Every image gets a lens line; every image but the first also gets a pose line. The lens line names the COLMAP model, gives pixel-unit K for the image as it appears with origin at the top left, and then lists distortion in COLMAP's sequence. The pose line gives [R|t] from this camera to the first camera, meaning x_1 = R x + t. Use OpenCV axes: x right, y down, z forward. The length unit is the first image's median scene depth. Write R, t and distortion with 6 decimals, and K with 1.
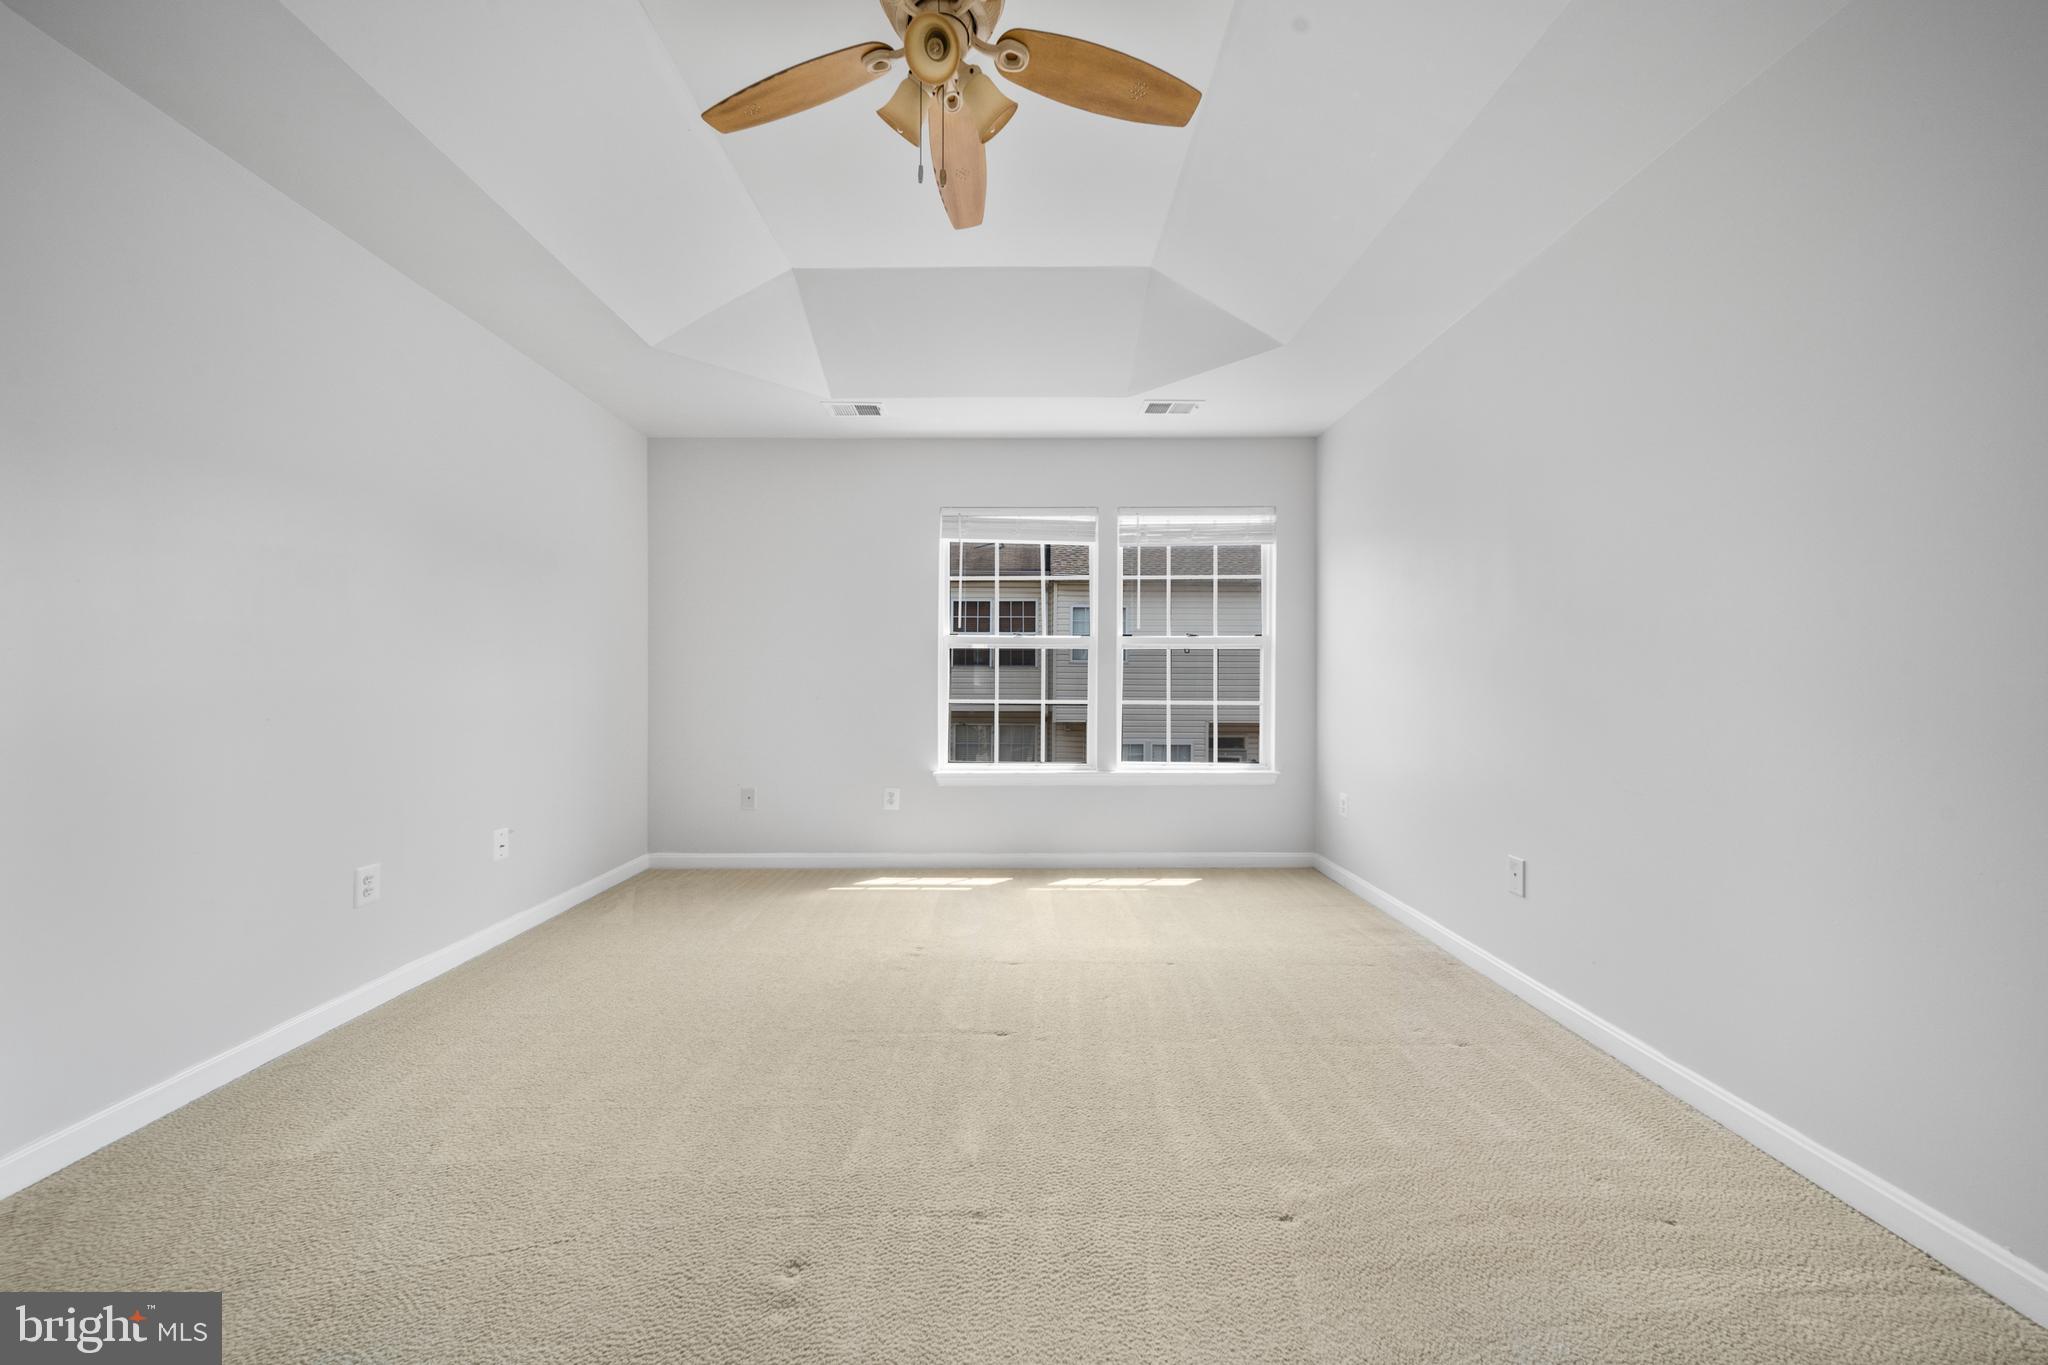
lens RADIAL K [[724.4, 0, 1023.6], [0, 724.4, 682.3], [0, 0, 1]] dist [0.001487, -0.001539]
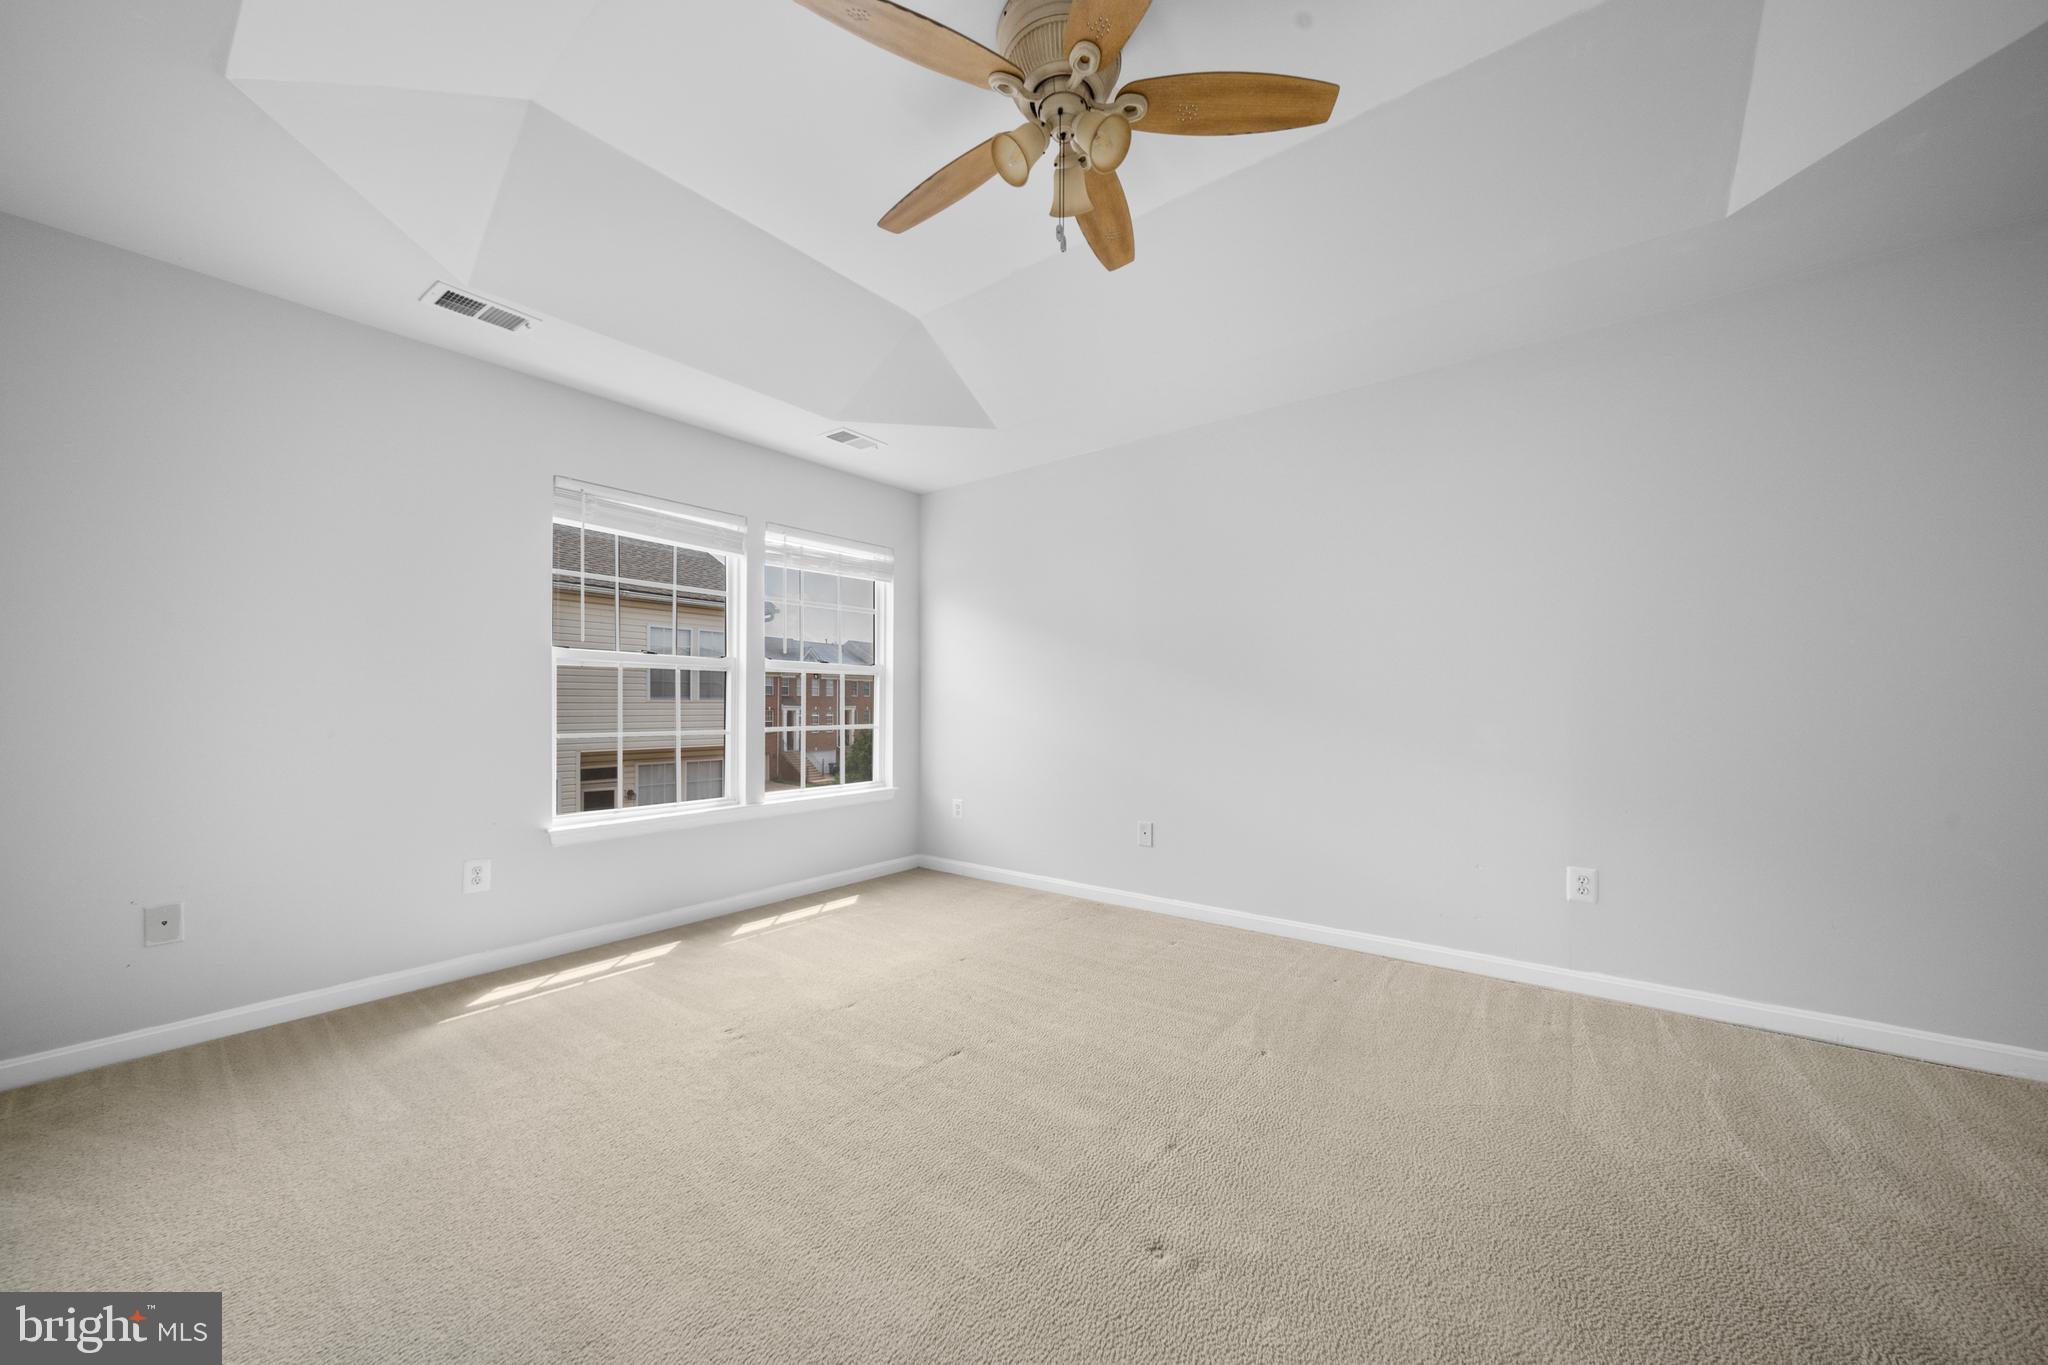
lens RADIAL K [[731.3, 0, 1024.8], [0, 731.3, 703.7], [0, 0, 1]] dist [-0.000710, -0.000272]
pose [[0.612790, -0.000302, 0.790246, -0.412659], [0.001277, 0.999999, -0.000608, -0.003917], [-0.790245, 0.001382, 0.612790, 0.152149]]
